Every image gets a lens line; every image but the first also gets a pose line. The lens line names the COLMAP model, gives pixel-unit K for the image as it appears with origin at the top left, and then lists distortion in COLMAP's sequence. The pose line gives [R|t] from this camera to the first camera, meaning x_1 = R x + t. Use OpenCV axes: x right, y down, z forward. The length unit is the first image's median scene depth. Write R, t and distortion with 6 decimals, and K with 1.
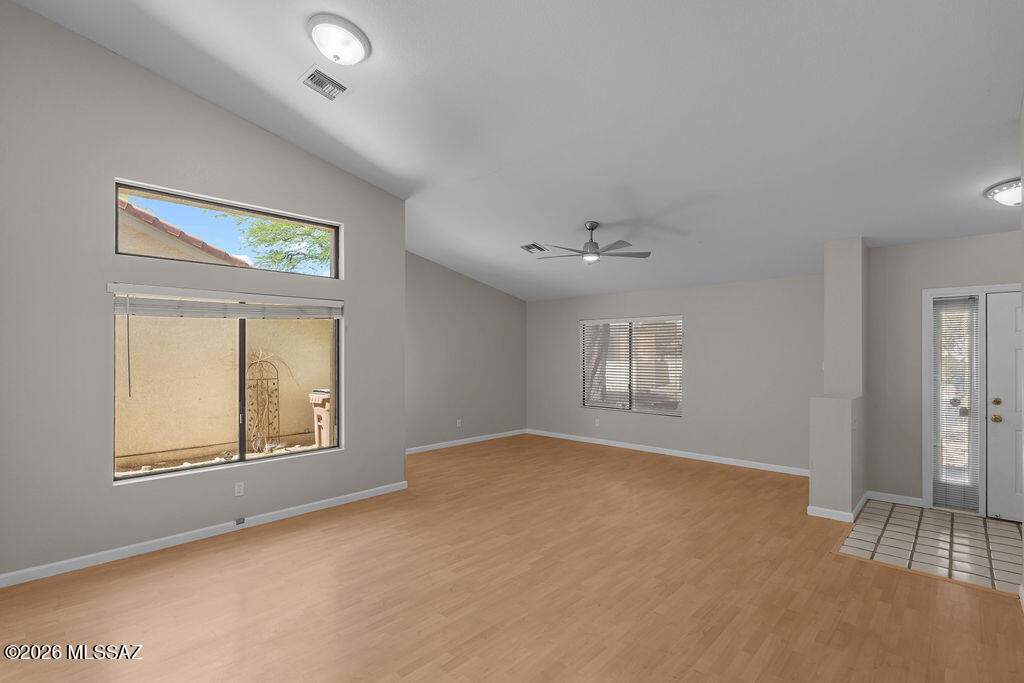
lens RADIAL K [[480.7, 0, 513.2], [0, 480.7, 351.5], [0, 0, 1]] dist [-0.000900, -0.000560]
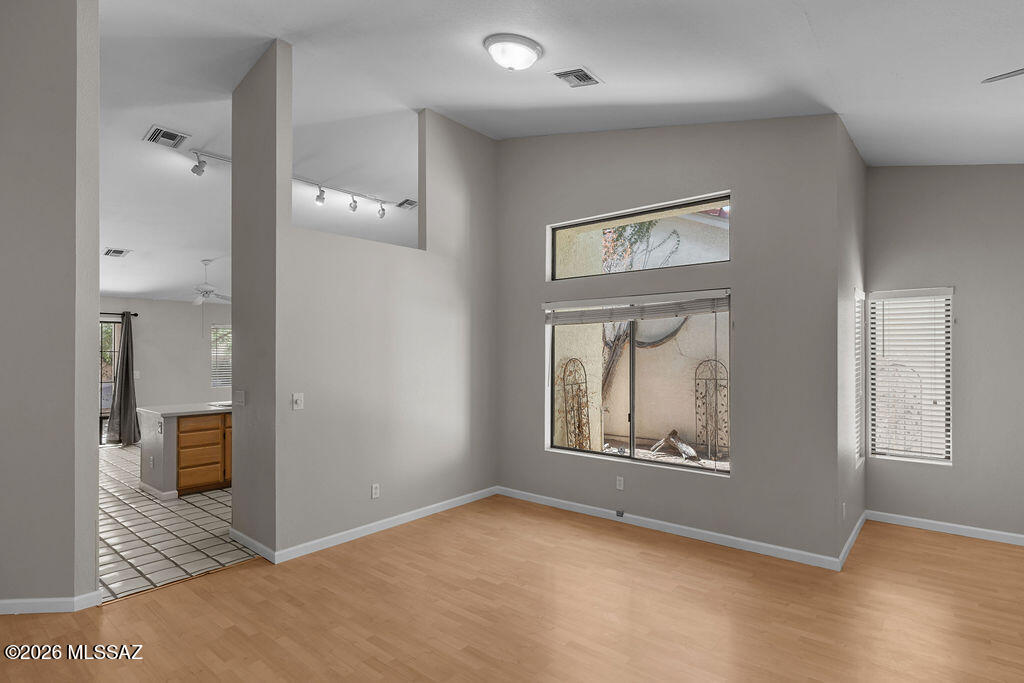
lens RADIAL K [[523.9, 0, 512.9], [0, 523.9, 349.6], [0, 0, 1]] dist [-0.001530, 0.002466]
pose [[0.059921, -0.005757, -0.998187, 0.632308], [0.002331, 0.999981, -0.005627, -0.000969], [0.998200, -0.001990, 0.059933, 0.780305]]
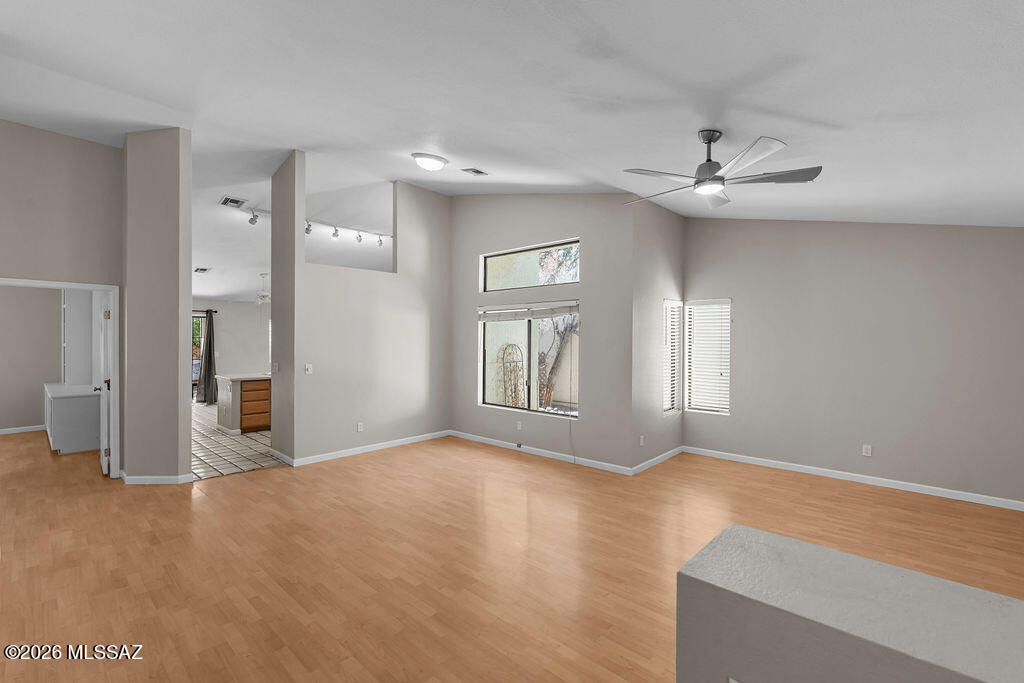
lens RADIAL K [[451.1, 0, 512.3], [0, 451.1, 339.6], [0, 0, 1]] dist [-0.001911, -0.000027]
pose [[0.011862, 0.000971, -0.999929, 1.056638], [-0.002235, 0.999997, 0.000945, -0.004846], [0.999927, 0.002224, 0.011864, 1.071833]]
